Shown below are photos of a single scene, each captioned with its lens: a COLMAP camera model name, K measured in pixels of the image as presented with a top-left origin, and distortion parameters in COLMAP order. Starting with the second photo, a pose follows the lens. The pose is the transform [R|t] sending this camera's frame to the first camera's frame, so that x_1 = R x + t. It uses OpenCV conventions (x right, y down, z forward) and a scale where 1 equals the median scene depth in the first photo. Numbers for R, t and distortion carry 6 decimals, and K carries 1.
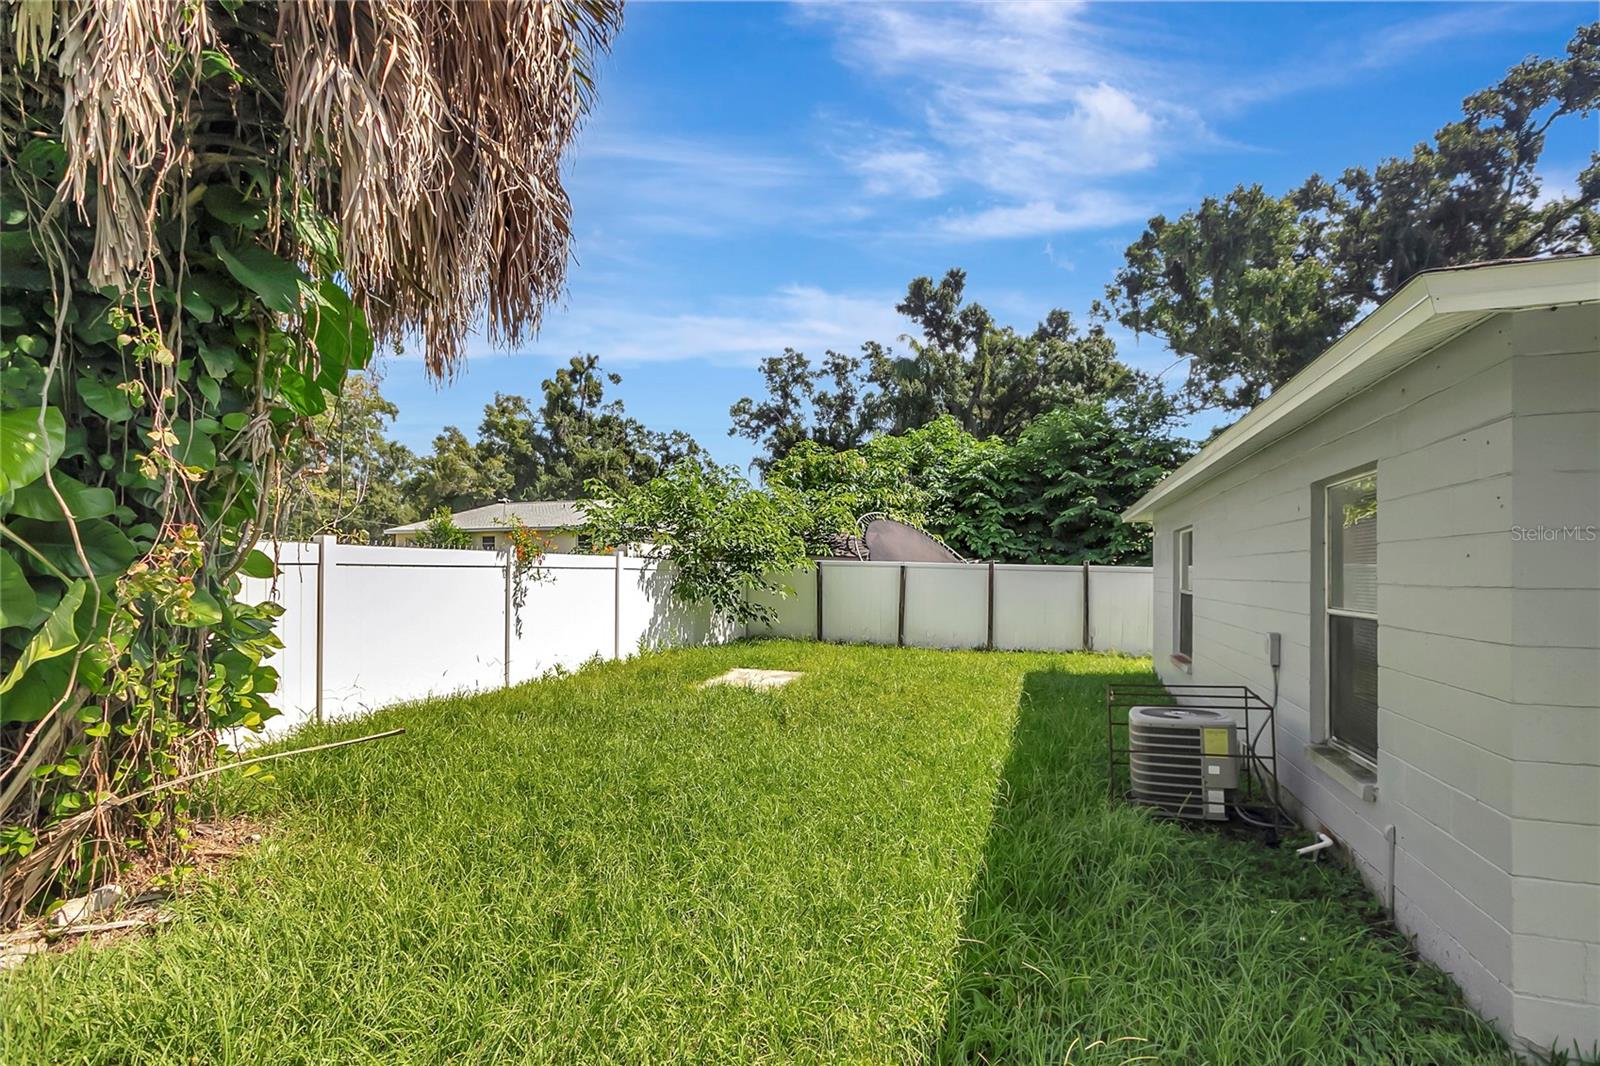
lens RADIAL K [[744.8, 0, 800.0], [0, 744.8, 533.0], [0, 0, 1]] dist [0.022737, 0.000042]
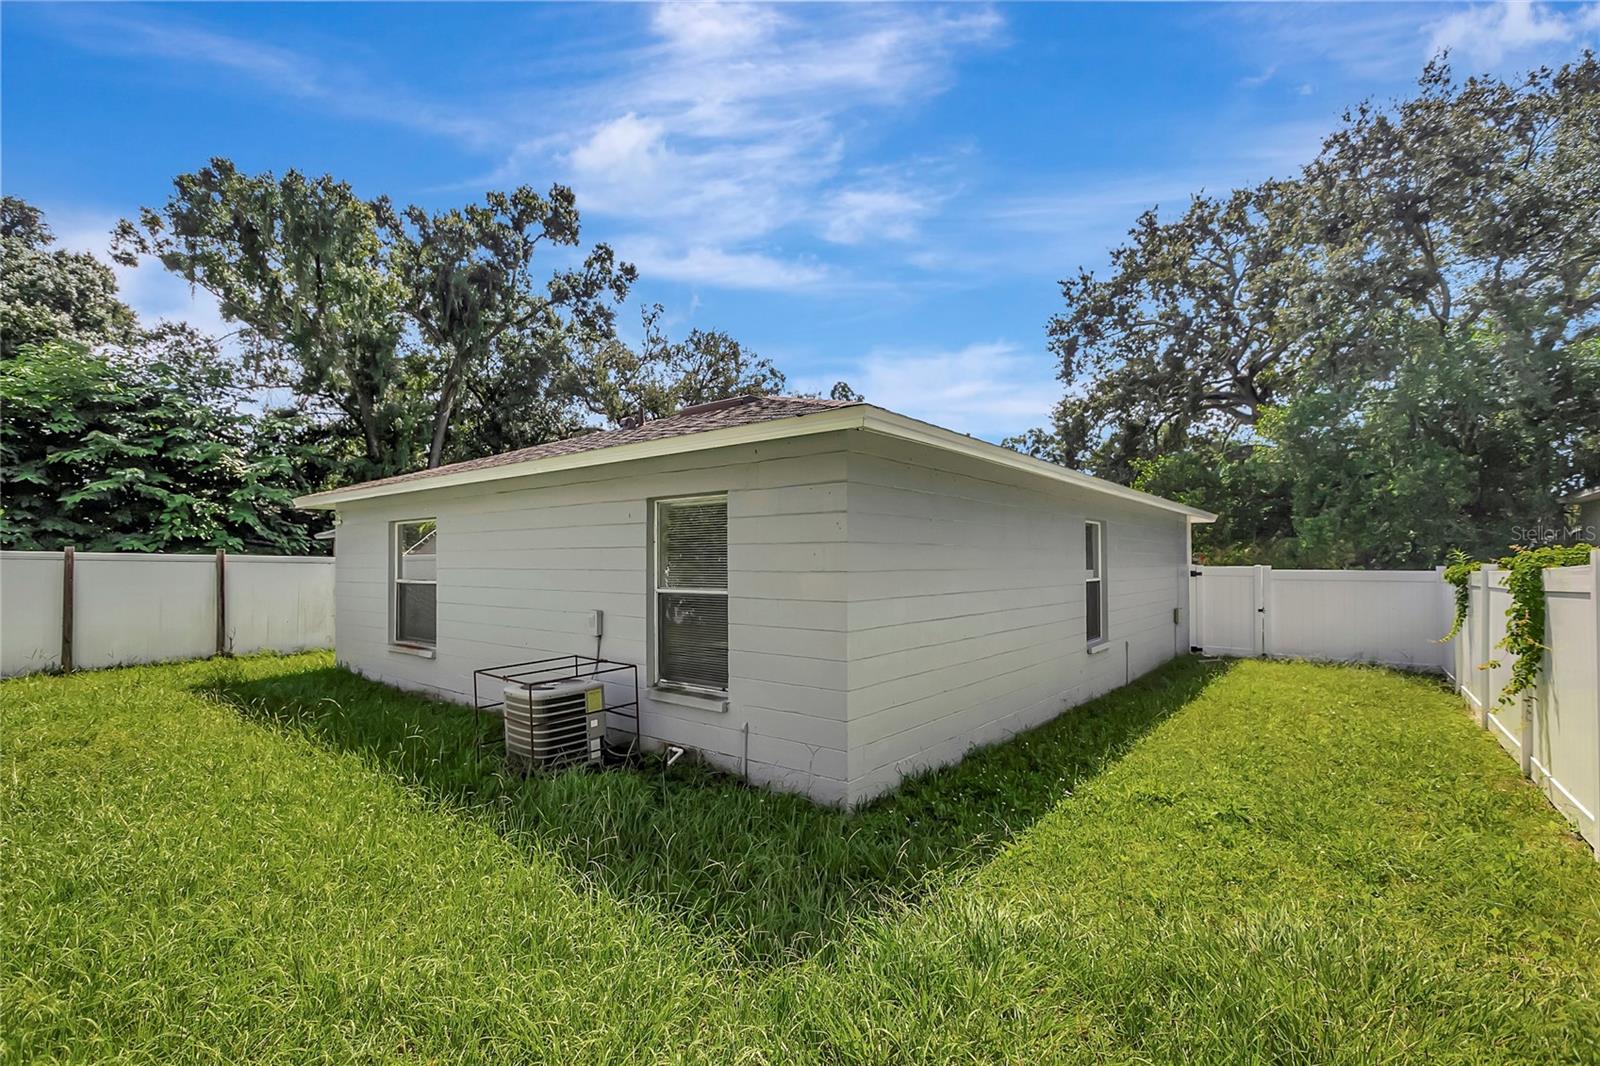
lens RADIAL K [[737.5, 0, 800.0], [0, 737.5, 533.0], [0, 0, 1]] dist [-0.000042, 0.000515]
pose [[0.355777, 0.033090, 0.933985, -0.088649], [-0.046530, 0.998761, -0.017660, 0.001737], [-0.933412, -0.037175, 0.356876, 0.050465]]
